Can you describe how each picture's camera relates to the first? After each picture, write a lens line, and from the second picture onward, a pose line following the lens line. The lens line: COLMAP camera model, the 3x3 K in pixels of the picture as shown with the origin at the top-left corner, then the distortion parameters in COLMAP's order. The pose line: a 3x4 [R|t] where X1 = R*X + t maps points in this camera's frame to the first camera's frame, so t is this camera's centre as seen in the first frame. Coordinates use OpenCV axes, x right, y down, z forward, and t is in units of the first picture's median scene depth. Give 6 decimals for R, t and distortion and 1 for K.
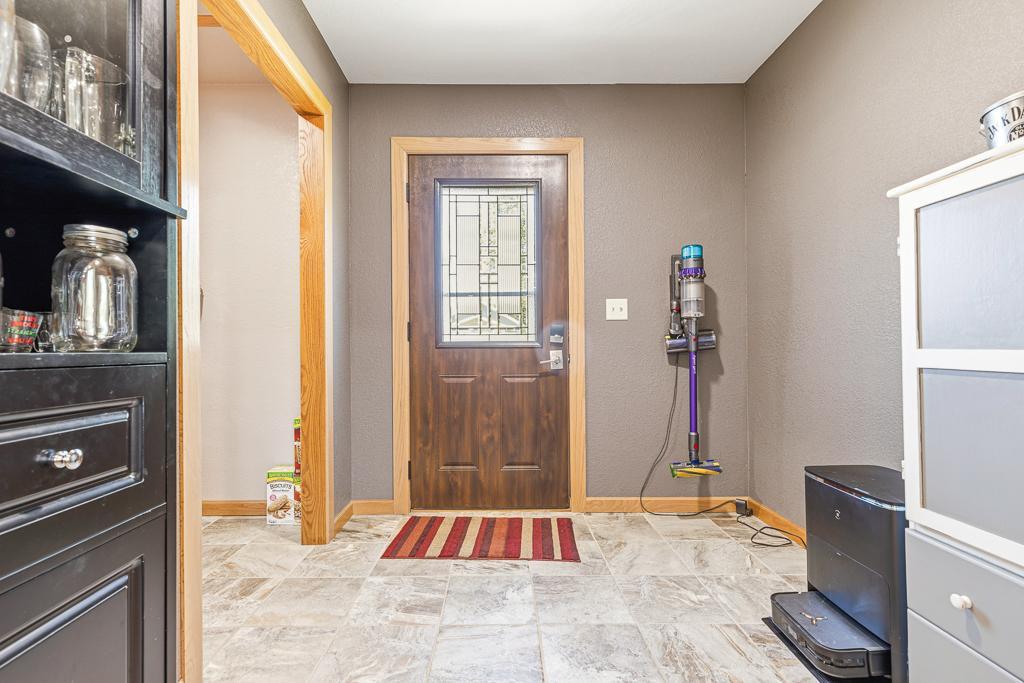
lens RADIAL K [[466.0, 0, 510.2], [0, 466.0, 339.3], [0, 0, 1]] dist [-0.000206, -0.000018]
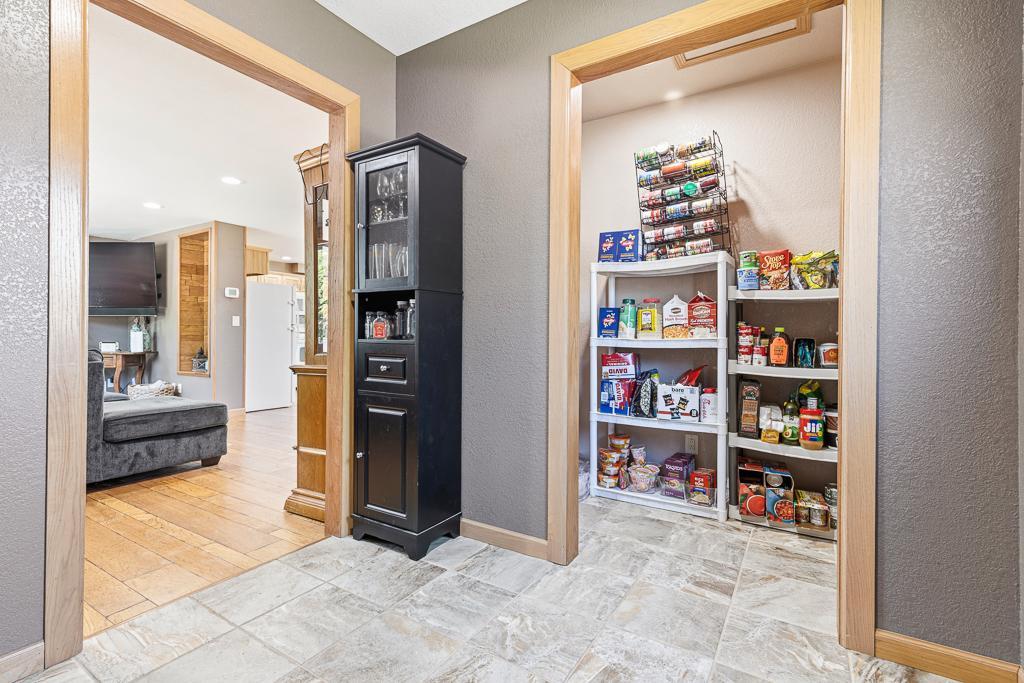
lens RADIAL K [[466.0, 0, 511.7], [0, 466.0, 336.9], [0, 0, 1]] dist [-0.000206, -0.000018]
pose [[-0.533555, 0.009148, -0.845716, 0.513731], [0.005026, 0.999958, 0.007646, -0.005266], [0.845751, -0.000171, -0.533578, 1.207007]]
